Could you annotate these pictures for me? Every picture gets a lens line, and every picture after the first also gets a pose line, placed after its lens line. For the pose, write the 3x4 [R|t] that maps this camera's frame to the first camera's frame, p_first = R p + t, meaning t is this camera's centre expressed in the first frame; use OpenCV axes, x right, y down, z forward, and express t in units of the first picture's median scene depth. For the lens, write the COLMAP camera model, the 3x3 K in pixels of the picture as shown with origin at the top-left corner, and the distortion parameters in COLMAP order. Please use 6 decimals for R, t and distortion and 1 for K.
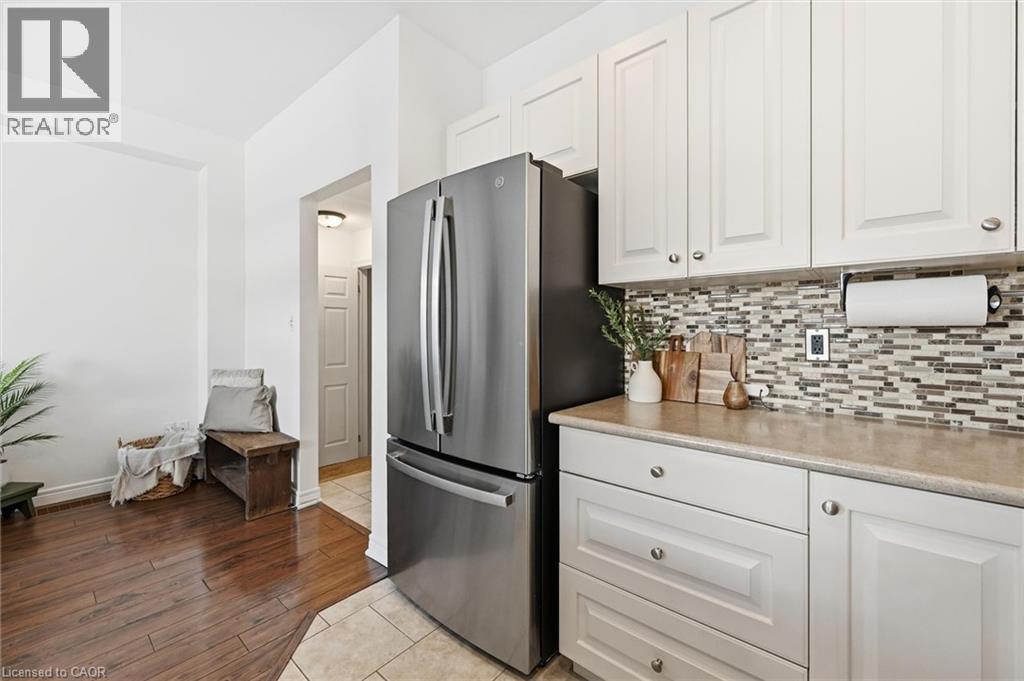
lens RADIAL K [[411.2, 0, 510.6], [0, 411.2, 335.2], [0, 0, 1]] dist [-0.001639, 0.000112]
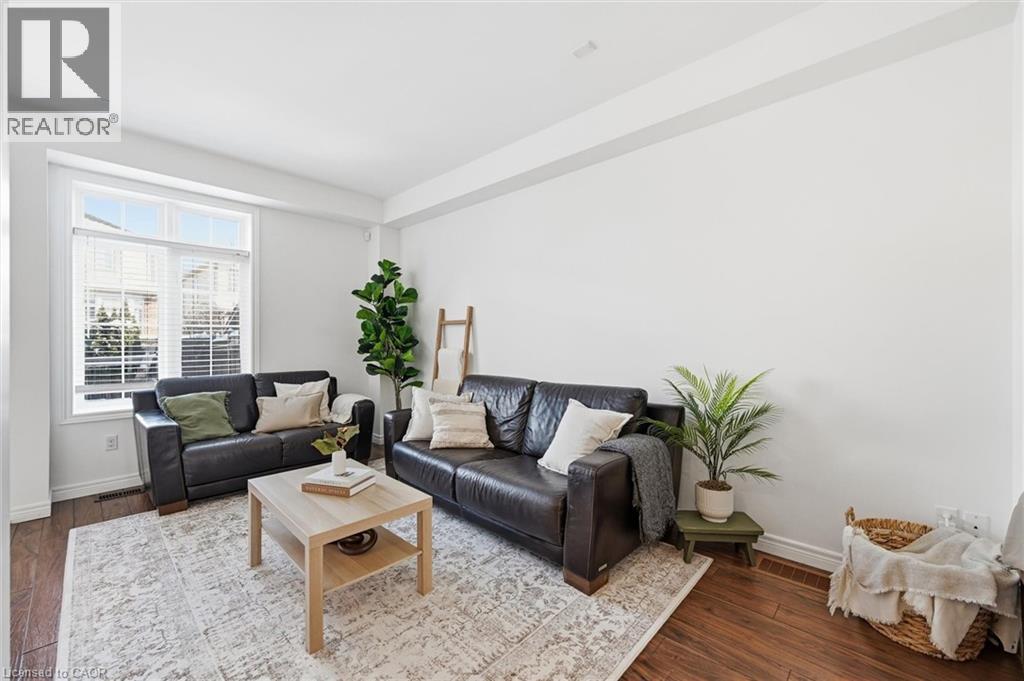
lens RADIAL K [[411.2, 0, 510.6], [0, 411.2, 335.2], [0, 0, 1]] dist [-0.001639, 0.000112]
pose [[-0.052613, -0.007602, -0.998586, -0.301172], [-0.005719, 0.999957, -0.007311, -0.014676], [0.998599, 0.005326, -0.052655, 0.541718]]
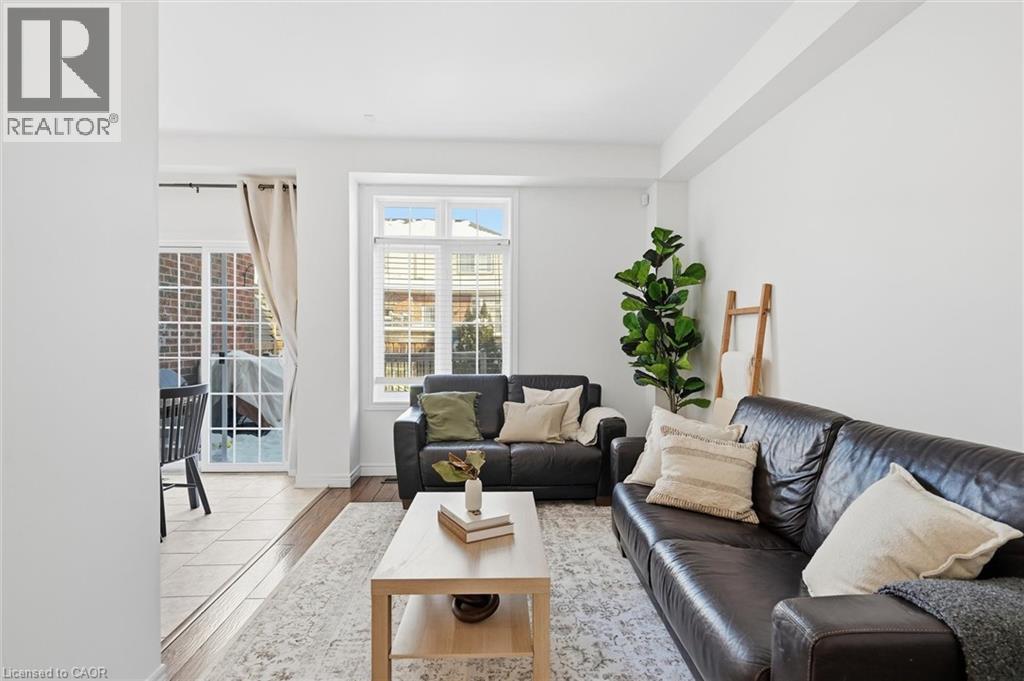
lens RADIAL K [[521.0, 0, 517.4], [0, 521.0, 338.6], [0, 0, 1]] dist [-0.001843, 0.000195]
pose [[-0.727821, 0.002273, -0.685763, -0.584557], [-0.006114, 0.999933, 0.009804, -0.015612], [0.685740, 0.011328, -0.727759, 0.779787]]
